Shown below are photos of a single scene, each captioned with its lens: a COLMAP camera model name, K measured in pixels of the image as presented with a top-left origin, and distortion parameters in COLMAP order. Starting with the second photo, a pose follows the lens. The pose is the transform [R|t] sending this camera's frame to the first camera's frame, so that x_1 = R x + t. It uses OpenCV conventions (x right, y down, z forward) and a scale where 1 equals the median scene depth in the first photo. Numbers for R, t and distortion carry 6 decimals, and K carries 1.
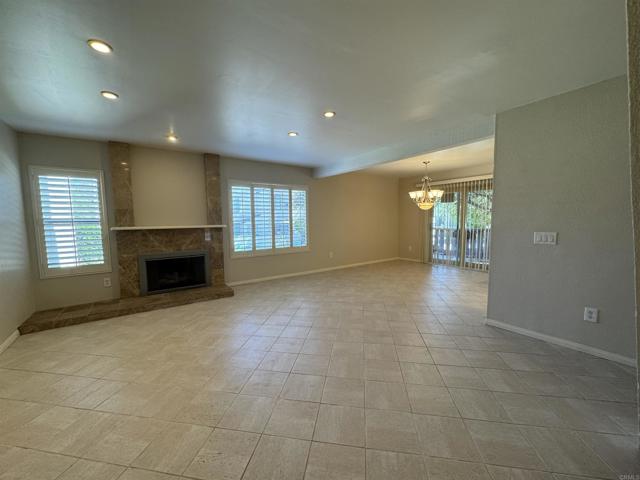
lens RADIAL K [[257.9, 0, 320.0], [0, 257.9, 240.0], [0, 0, 1]] dist [0.000070, 0.000167]
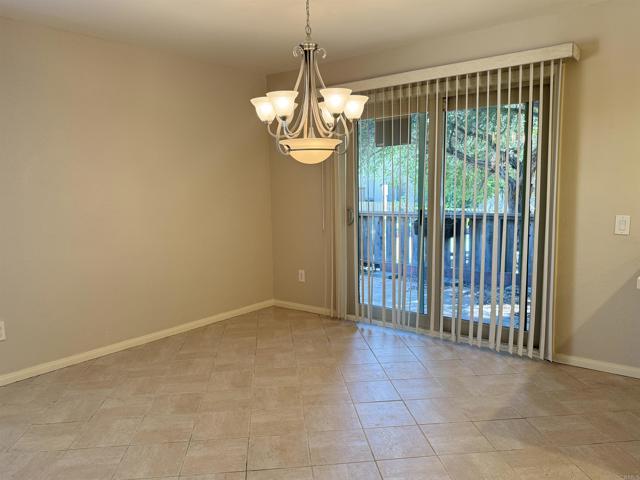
lens RADIAL K [[471.6, 0, 318.5], [0, 471.6, 246.7], [0, 0, 1]] dist [0.122531, -0.116780]
pose [[0.965552, -0.044838, 0.256317, 0.237513], [0.032795, 0.998156, 0.051070, -0.045343], [-0.258135, -0.040905, 0.965243, 0.420807]]
